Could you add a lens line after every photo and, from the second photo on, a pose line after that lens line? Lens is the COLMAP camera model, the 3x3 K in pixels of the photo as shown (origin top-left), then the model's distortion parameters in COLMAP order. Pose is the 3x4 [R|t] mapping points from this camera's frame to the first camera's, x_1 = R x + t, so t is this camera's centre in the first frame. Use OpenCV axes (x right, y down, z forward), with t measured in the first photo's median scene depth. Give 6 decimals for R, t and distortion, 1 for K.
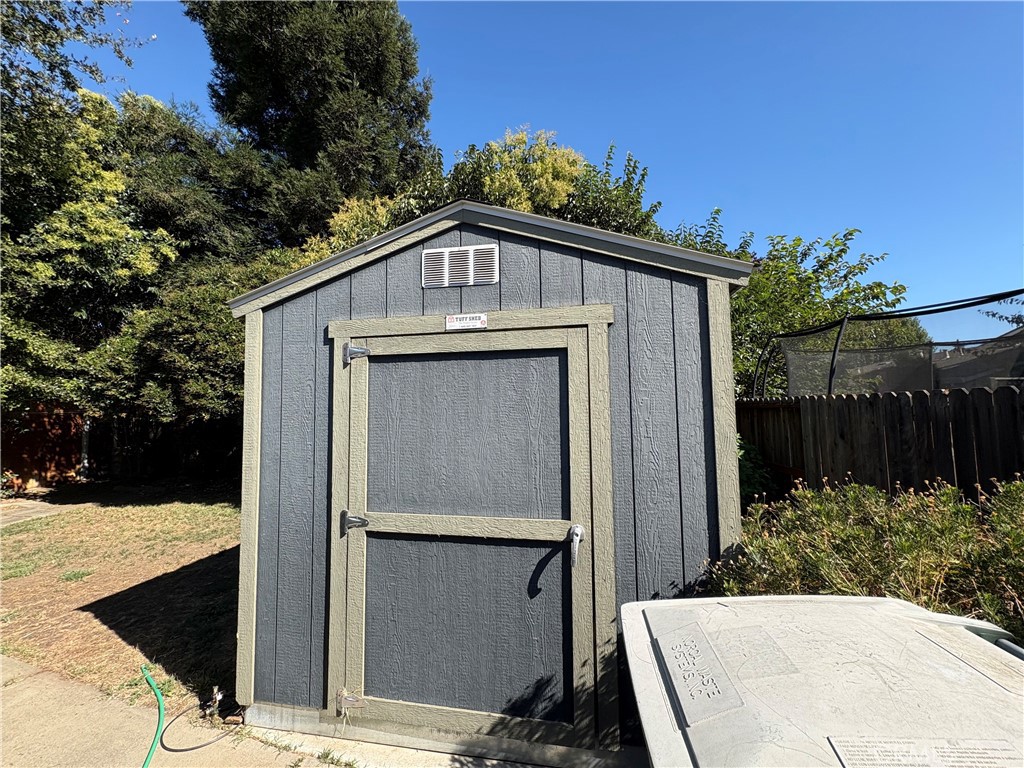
lens RADIAL K [[408.6, 0, 513.6], [0, 408.6, 382.9], [0, 0, 1]] dist [-0.000091, -0.000252]
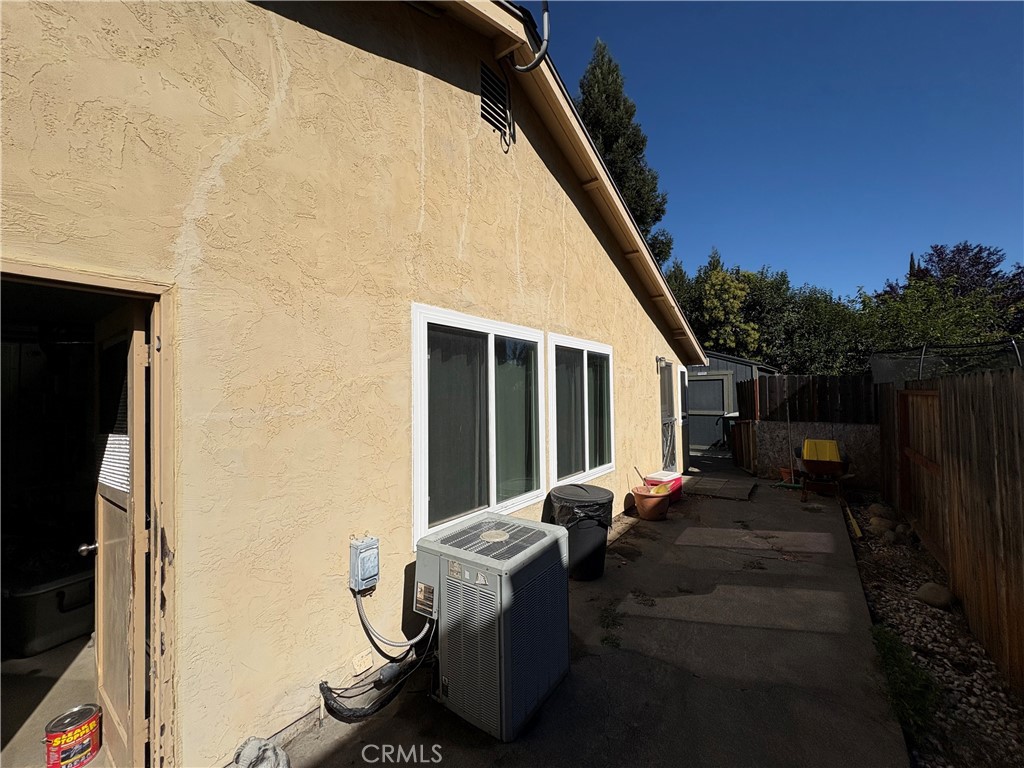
lens RADIAL K [[408.6, 0, 513.6], [0, 408.6, 382.9], [0, 0, 1]] dist [-0.000091, -0.000252]
pose [[0.879134, -0.008899, -0.476491, 0.107751], [0.033335, 0.998525, 0.042856, -0.144377], [0.475407, -0.053561, 0.878134, -2.013471]]
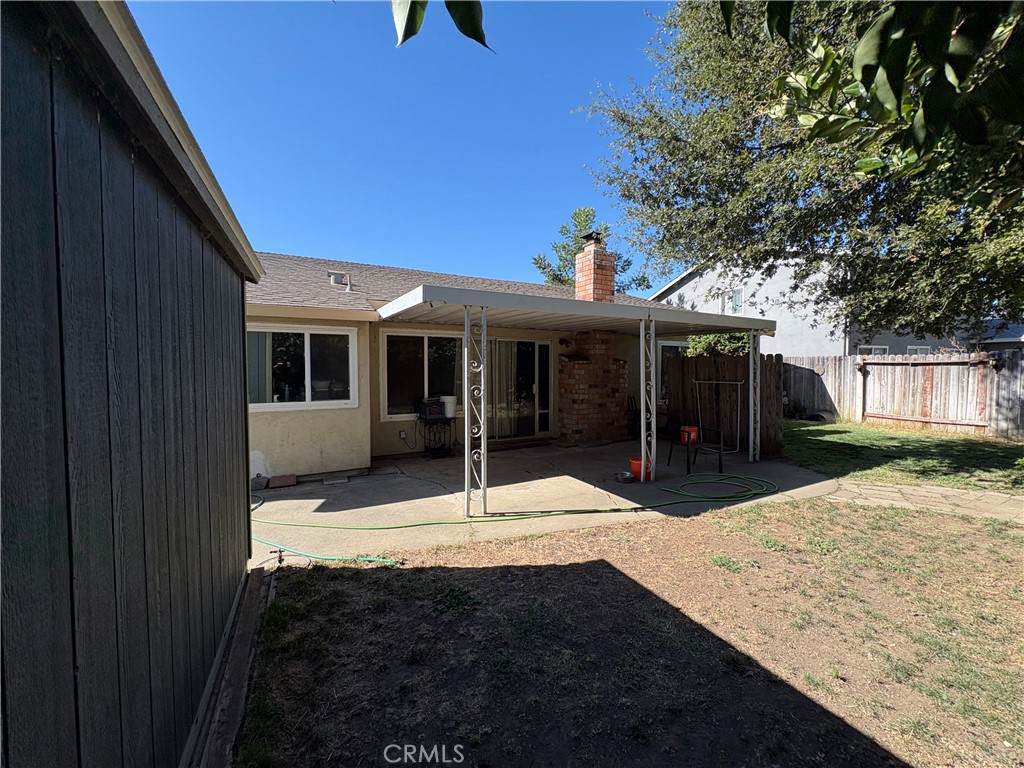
lens RADIAL K [[408.6, 0, 513.6], [0, 408.6, 382.9], [0, 0, 1]] dist [-0.000091, -0.000252]
pose [[-0.814306, 0.036493, -0.579287, -0.195676], [0.051942, 0.998599, -0.010107, 0.077014], [0.578107, -0.038319, -0.815061, 0.857342]]
